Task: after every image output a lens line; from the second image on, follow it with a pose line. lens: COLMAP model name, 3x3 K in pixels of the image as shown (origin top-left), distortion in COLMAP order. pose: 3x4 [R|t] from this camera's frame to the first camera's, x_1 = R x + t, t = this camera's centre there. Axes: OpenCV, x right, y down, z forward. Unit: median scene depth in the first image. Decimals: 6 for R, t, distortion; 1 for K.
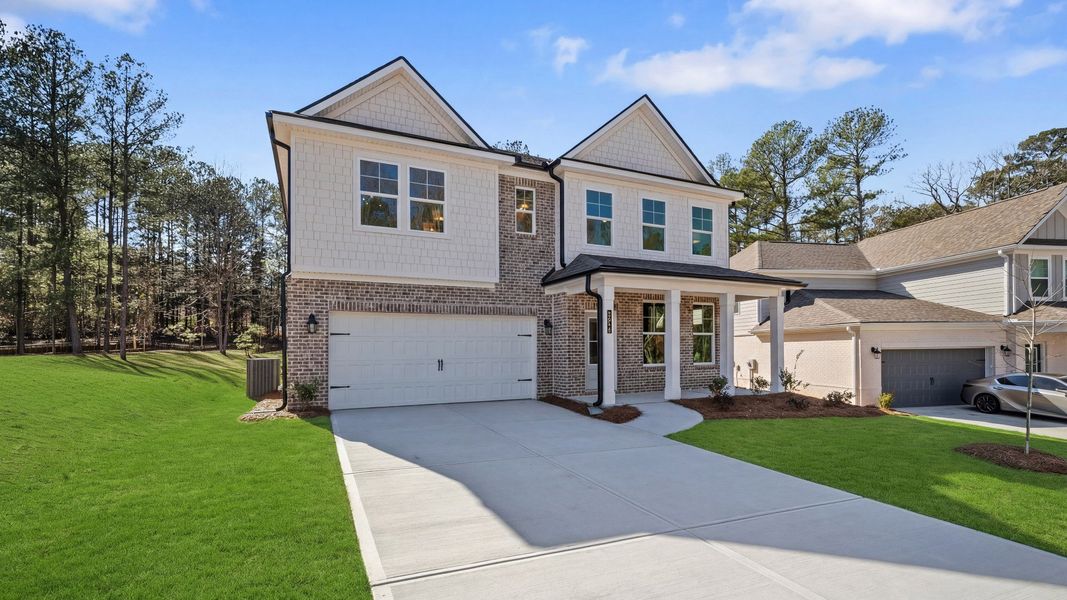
lens RADIAL K [[485.7, 0, 549.3], [0, 485.7, 352.6], [0, 0, 1]] dist [-0.001457, -0.000158]
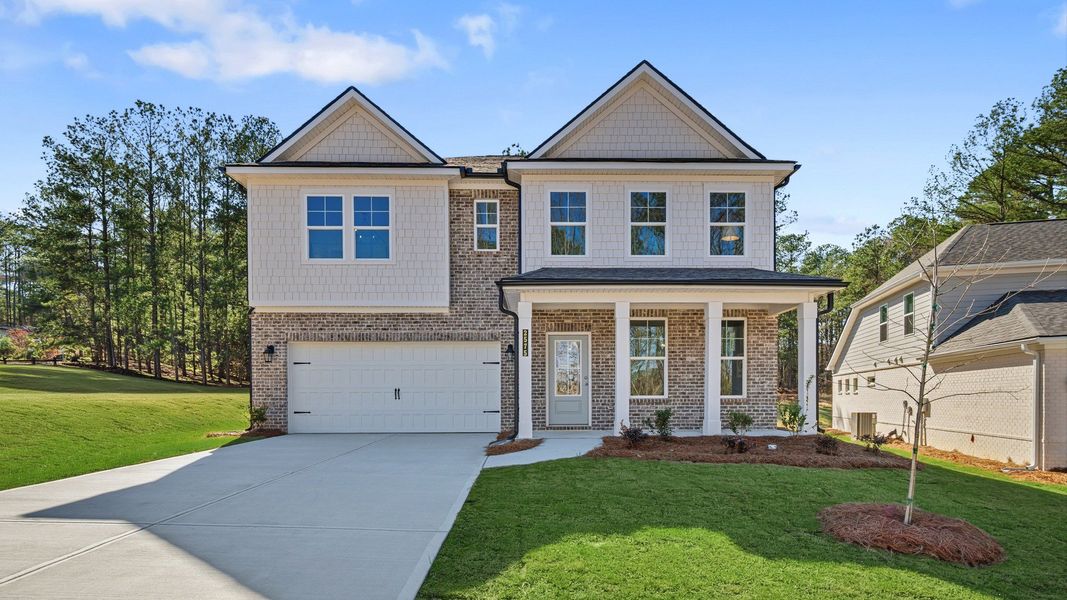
lens RADIAL K [[518.7, 0, 562.4], [0, 518.7, 400.4], [0, 0, 1]] dist [0.000672, -0.000030]
pose [[0.908989, 0.015027, -0.416550, 0.541835], [-0.005962, 0.999716, 0.023055, 0.013620], [0.416778, -0.018473, 0.908820, 0.187299]]
